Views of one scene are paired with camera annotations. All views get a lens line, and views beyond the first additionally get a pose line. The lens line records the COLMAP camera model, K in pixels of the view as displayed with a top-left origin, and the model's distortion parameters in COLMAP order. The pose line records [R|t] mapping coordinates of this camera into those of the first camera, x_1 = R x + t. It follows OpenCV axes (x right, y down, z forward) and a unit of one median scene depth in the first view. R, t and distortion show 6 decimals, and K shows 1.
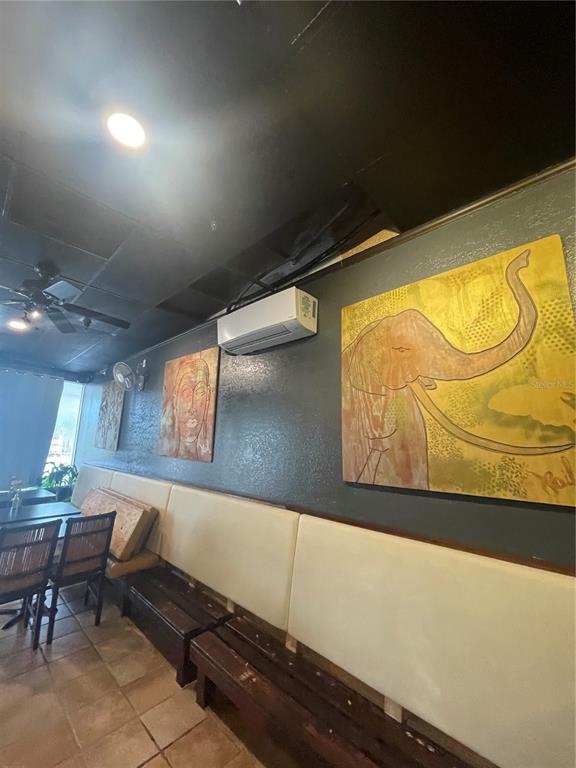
lens RADIAL K [[309.9, 0, 288.5], [0, 309.9, 382.3], [0, 0, 1]] dist [0.000706, -0.000734]
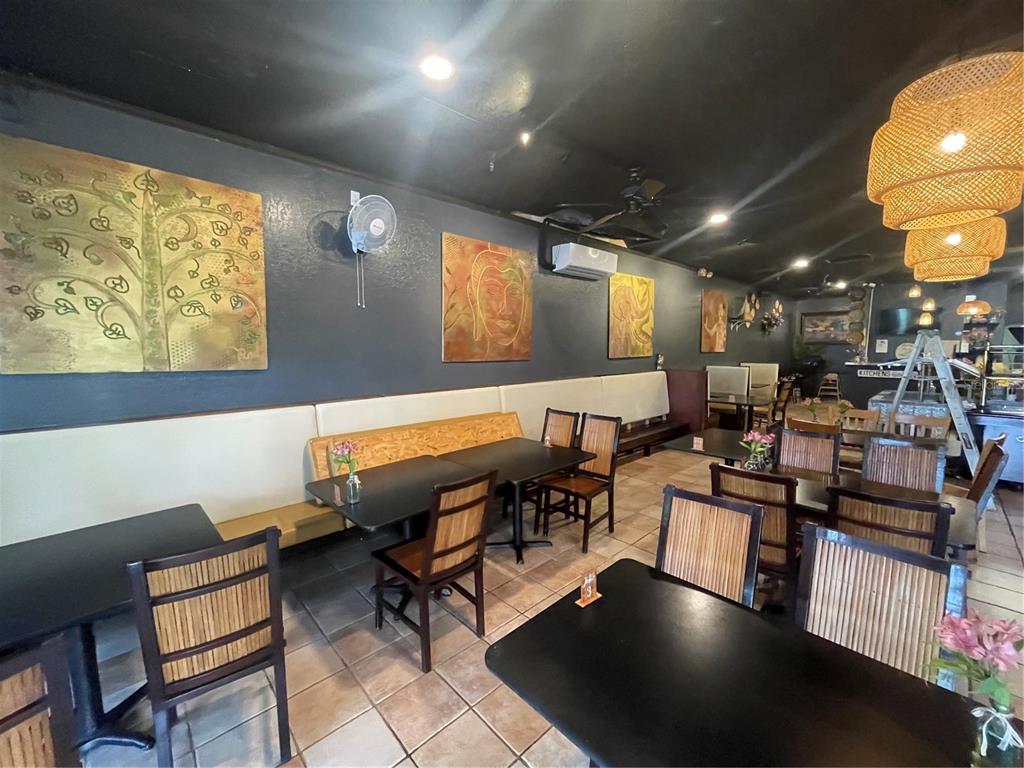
lens RADIAL K [[413.2, 0, 517.1], [0, 413.2, 384.0], [0, 0, 1]] dist [0.000706, -0.000734]
pose [[0.048133, -0.114846, 0.992217, -2.027302], [-0.183813, 0.975384, 0.121815, 0.191893], [-0.981782, -0.188245, 0.025838, 1.125520]]
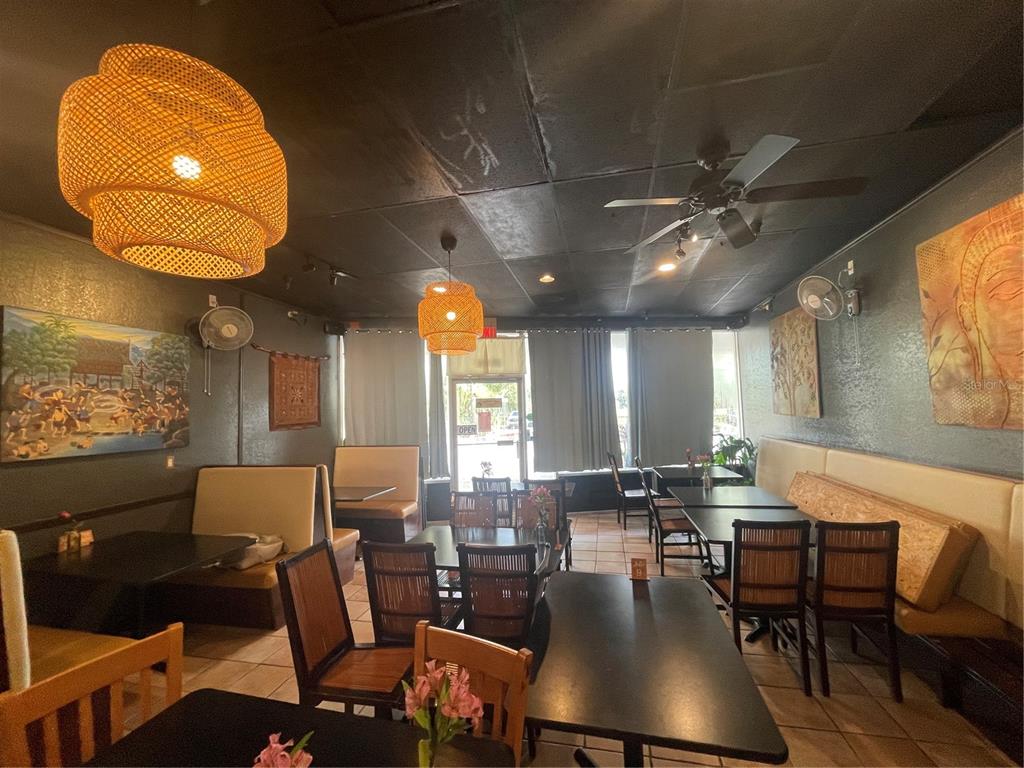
lens RADIAL K [[413.2, 0, 517.1], [0, 413.2, 384.0], [0, 0, 1]] dist [0.000706, -0.000734]
pose [[0.517607, -0.090613, -0.850807, -0.263893], [0.202086, 0.979190, 0.018657, 0.018151], [0.831411, -0.181594, 0.525147, 0.079753]]
